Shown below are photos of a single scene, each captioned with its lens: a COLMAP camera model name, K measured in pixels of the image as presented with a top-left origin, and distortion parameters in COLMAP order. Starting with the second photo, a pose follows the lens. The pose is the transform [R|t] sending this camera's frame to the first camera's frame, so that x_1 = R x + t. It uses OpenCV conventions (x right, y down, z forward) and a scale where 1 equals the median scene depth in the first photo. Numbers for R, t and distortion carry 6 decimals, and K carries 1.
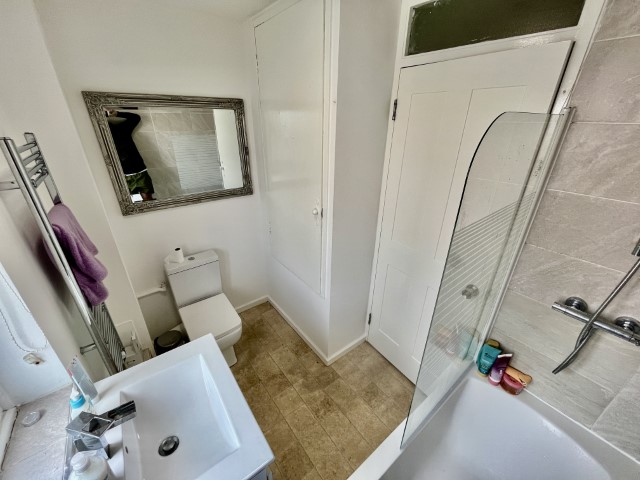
lens RADIAL K [[259.1, 0, 317.1], [0, 259.1, 239.3], [0, 0, 1]] dist [-0.003830, 0.000551]
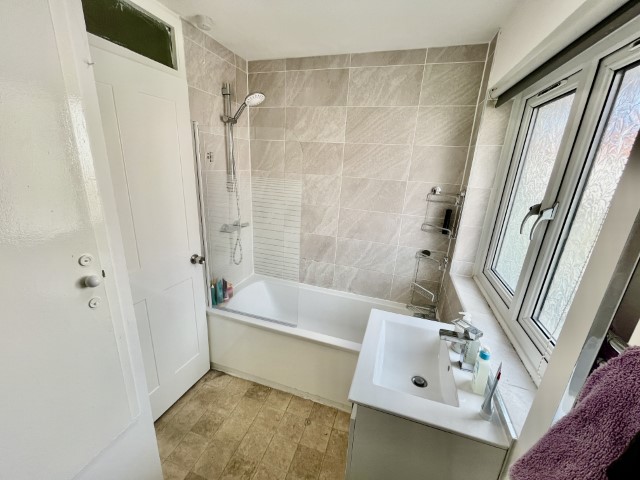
lens RADIAL K [[259.1, 0, 317.7], [0, 259.1, 240.1], [0, 0, 1]] dist [-0.003830, 0.000551]
pose [[-0.563641, -0.274709, 0.779002, -0.651644], [0.295371, 0.813694, 0.500657, -0.314271], [-0.771405, 0.512286, -0.377490, 0.908015]]
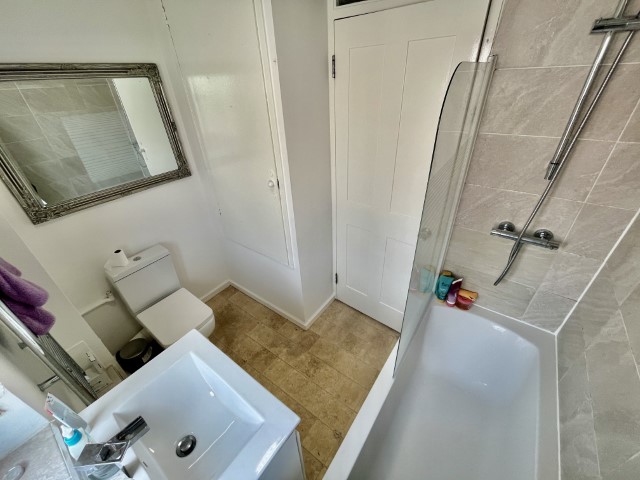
lens RADIAL K [[259.1, 0, 316.9], [0, 259.1, 239.4], [0, 0, 1]] dist [-0.003830, 0.000551]
pose [[0.958563, -0.193891, 0.208720, -0.092842], [0.168475, 0.976623, 0.133503, -0.005591], [-0.229726, -0.092807, 0.968820, 0.008883]]
